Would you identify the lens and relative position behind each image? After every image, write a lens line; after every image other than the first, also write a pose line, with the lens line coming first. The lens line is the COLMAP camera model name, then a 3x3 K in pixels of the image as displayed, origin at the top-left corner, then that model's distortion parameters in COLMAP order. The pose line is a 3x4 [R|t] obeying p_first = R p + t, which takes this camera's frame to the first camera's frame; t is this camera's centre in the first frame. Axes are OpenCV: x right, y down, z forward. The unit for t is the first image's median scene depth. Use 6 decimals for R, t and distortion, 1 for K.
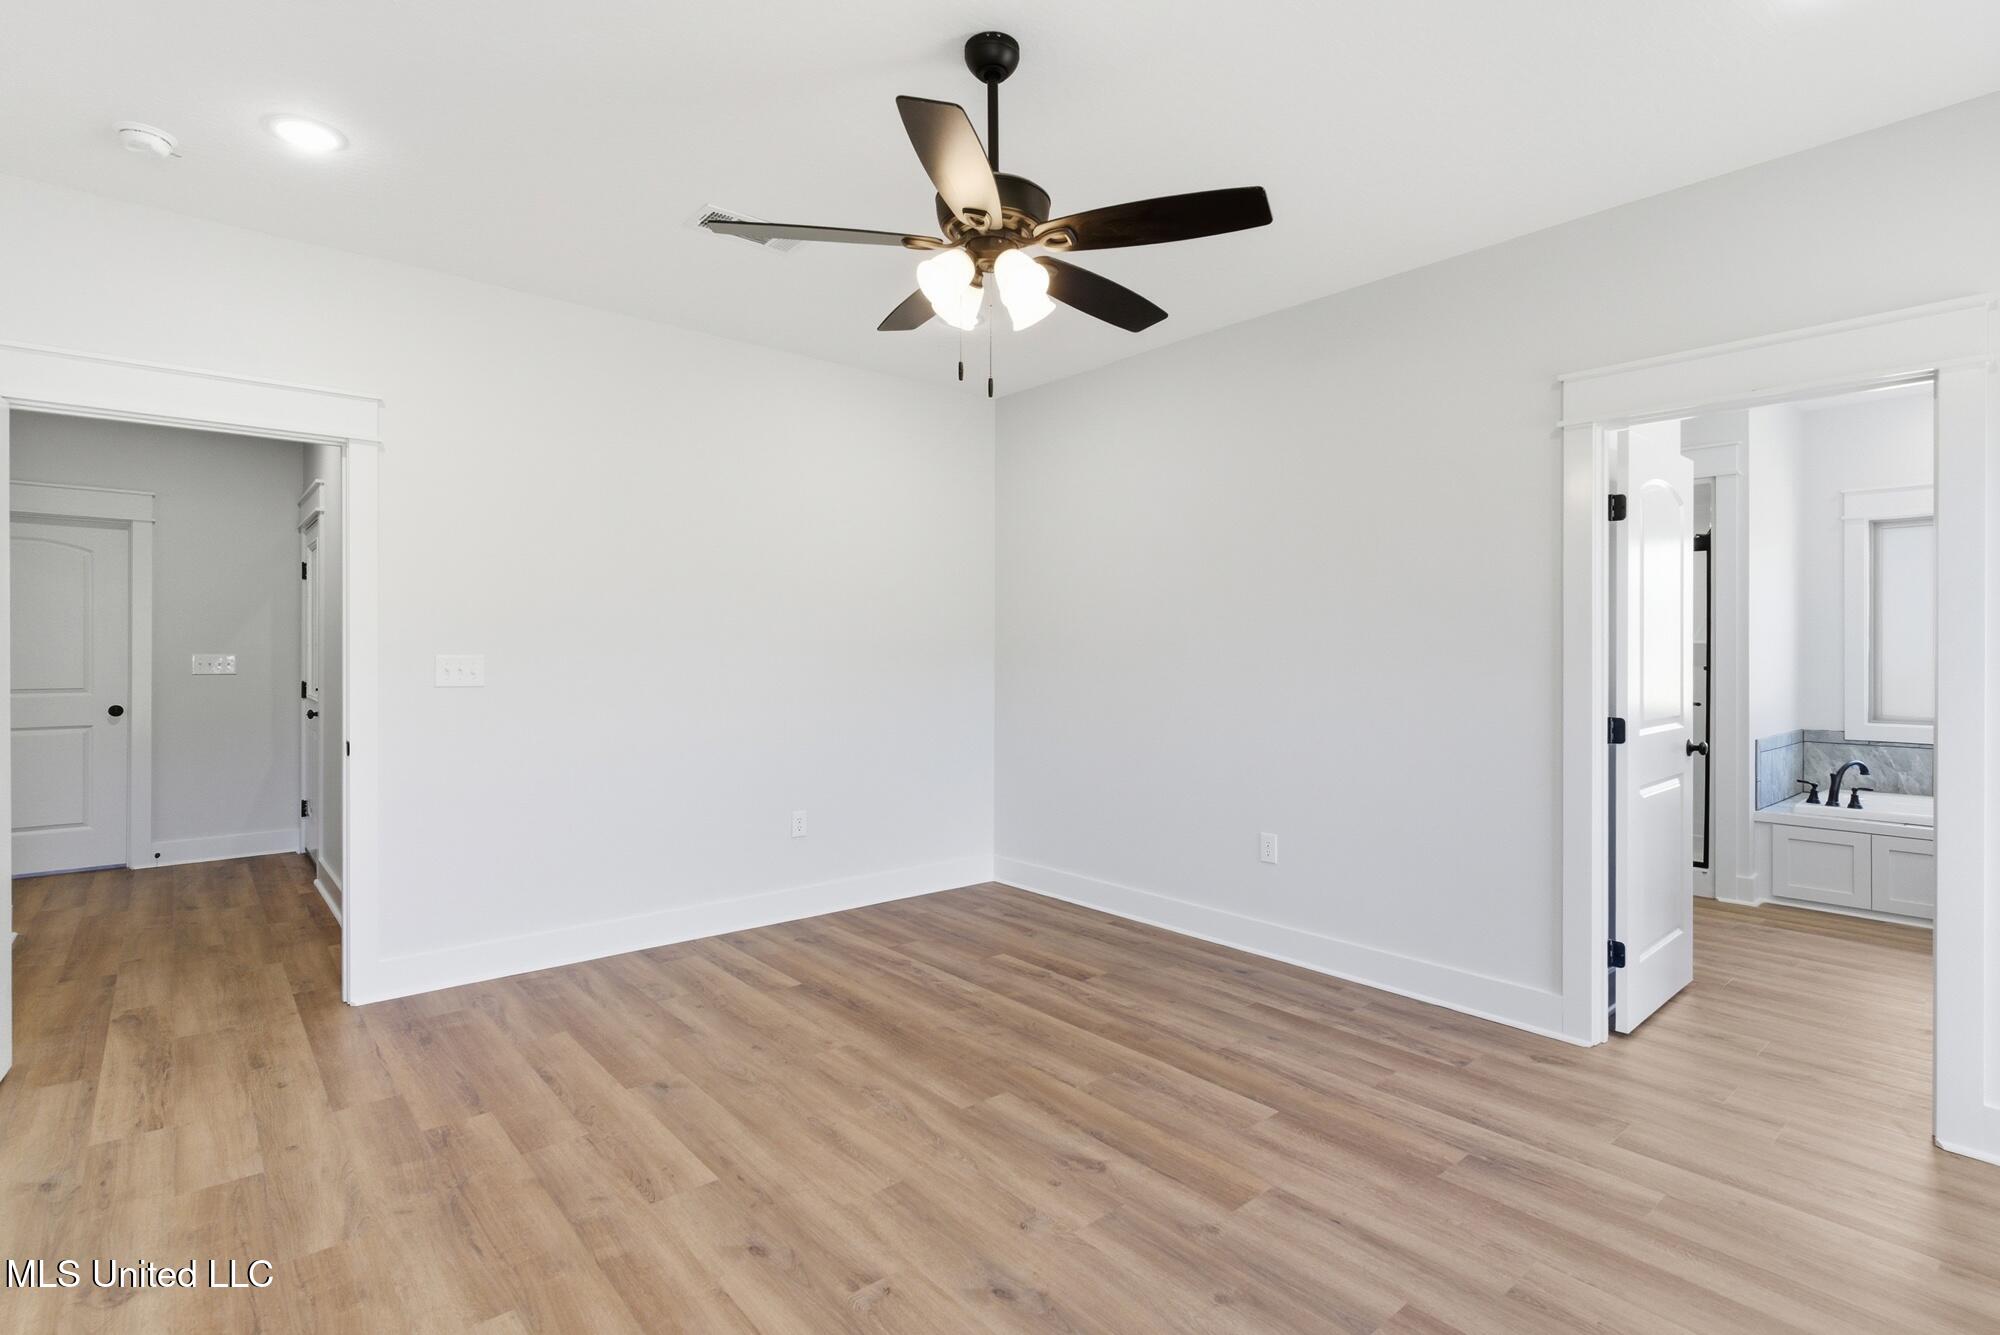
lens RADIAL K [[960.0, 0, 1003.2], [0, 960.0, 658.3], [0, 0, 1]] dist [0.000216, -0.000498]
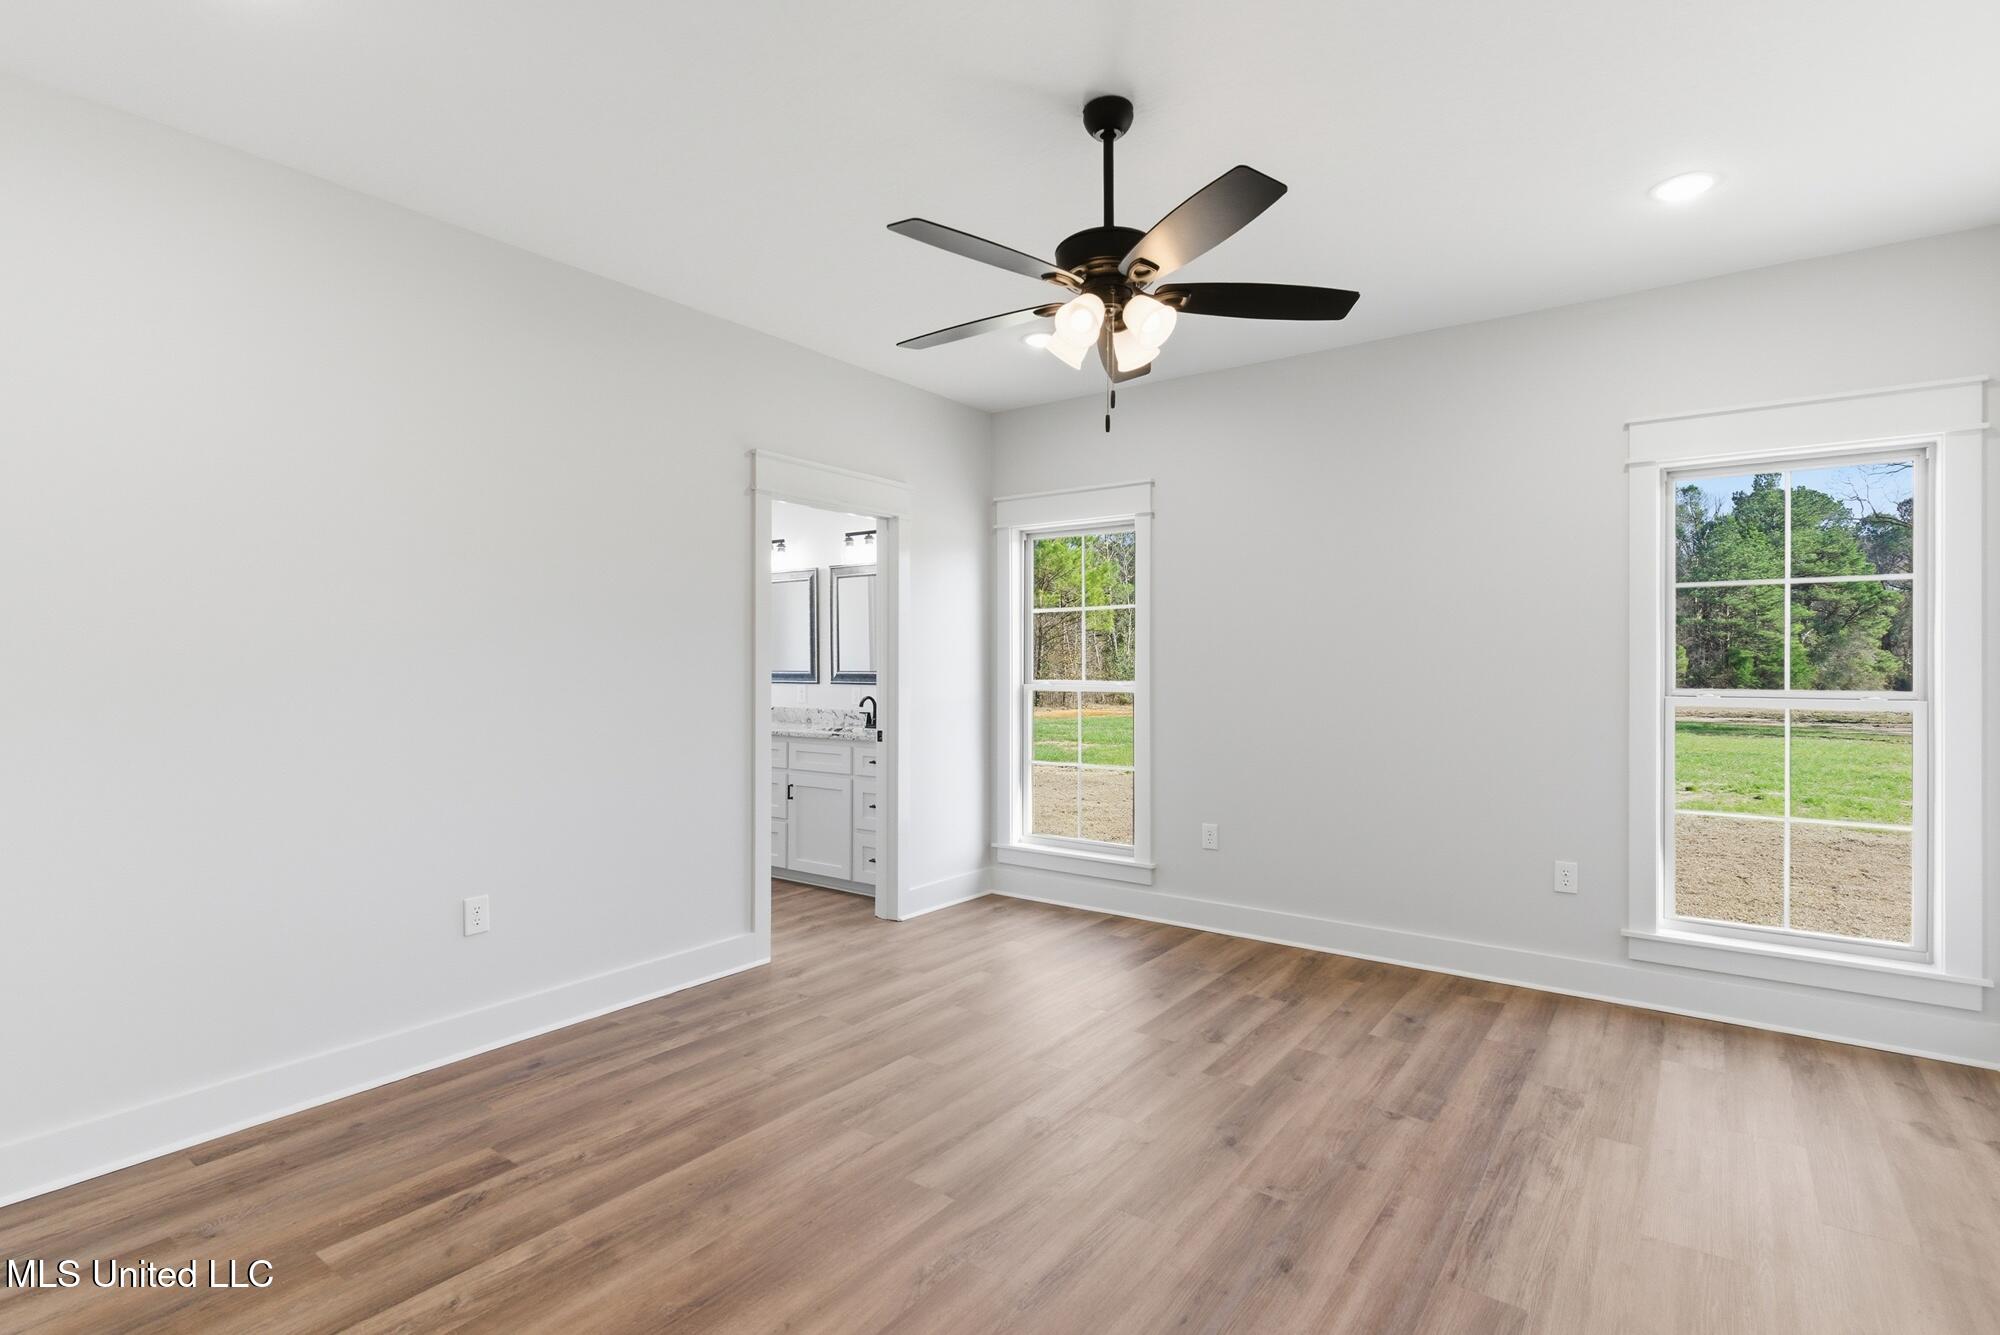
lens RADIAL K [[960.0, 0, 1003.0], [0, 960.0, 663.9], [0, 0, 1]] dist [0.000216, -0.000498]
pose [[-0.223657, -0.001996, 0.974666, -0.696125], [0.005674, 0.999978, 0.003350, -0.009009], [-0.974651, 0.006280, -0.223641, 0.900989]]
